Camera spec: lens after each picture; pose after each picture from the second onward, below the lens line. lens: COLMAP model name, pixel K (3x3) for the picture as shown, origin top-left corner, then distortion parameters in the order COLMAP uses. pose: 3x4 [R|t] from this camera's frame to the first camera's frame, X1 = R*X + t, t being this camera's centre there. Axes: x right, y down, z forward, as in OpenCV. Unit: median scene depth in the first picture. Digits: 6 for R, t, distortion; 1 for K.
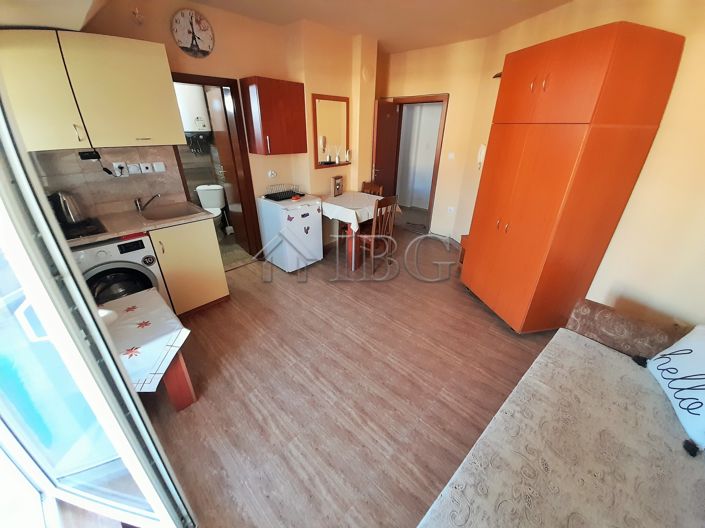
lens RADIAL K [[275.1, 0, 351.7], [0, 275.1, 256.9], [0, 0, 1]] dist [0.024763, -0.016864]
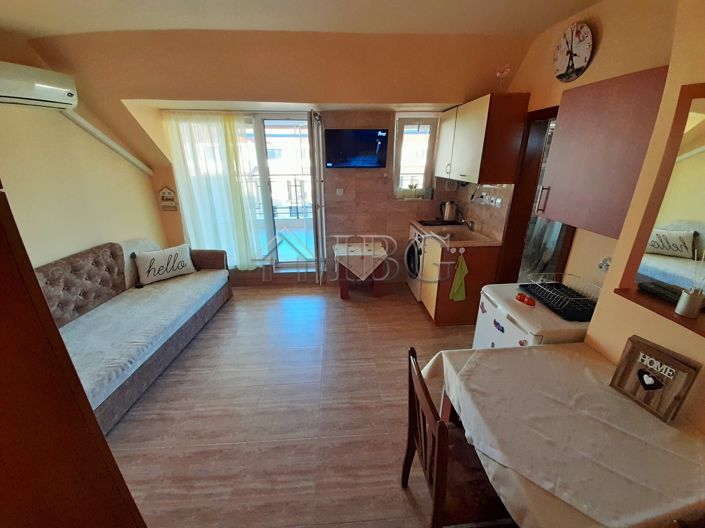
lens RADIAL K [[275.1, 0, 351.7], [0, 275.1, 256.9], [0, 0, 1]] dist [0.024763, -0.016864]
pose [[-0.683271, 0.245246, -0.687747, 0.481892], [-0.313002, 0.752596, 0.579335, -0.620803], [0.659675, 0.611109, -0.437464, 1.247559]]
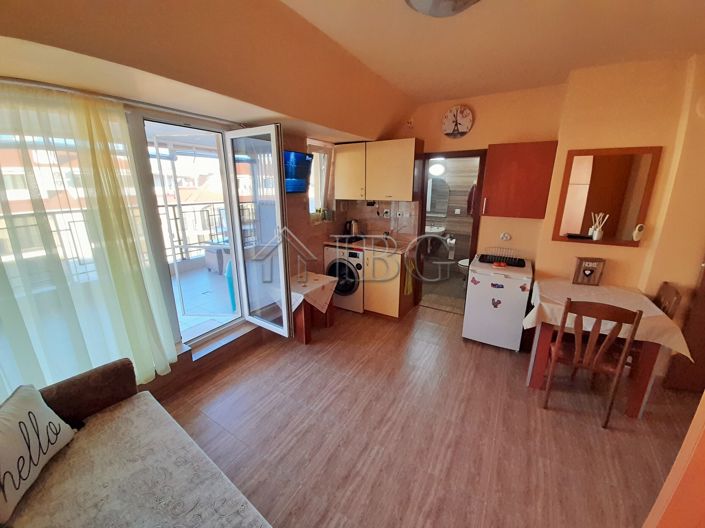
lens RADIAL K [[275.1, 0, 351.7], [0, 275.1, 256.9], [0, 0, 1]] dist [0.024763, -0.016864]
pose [[0.212316, 0.239833, -0.947313, 0.678736], [-0.415473, 0.899587, 0.134632, -0.207266], [0.884479, 0.364999, 0.290641, 0.416172]]
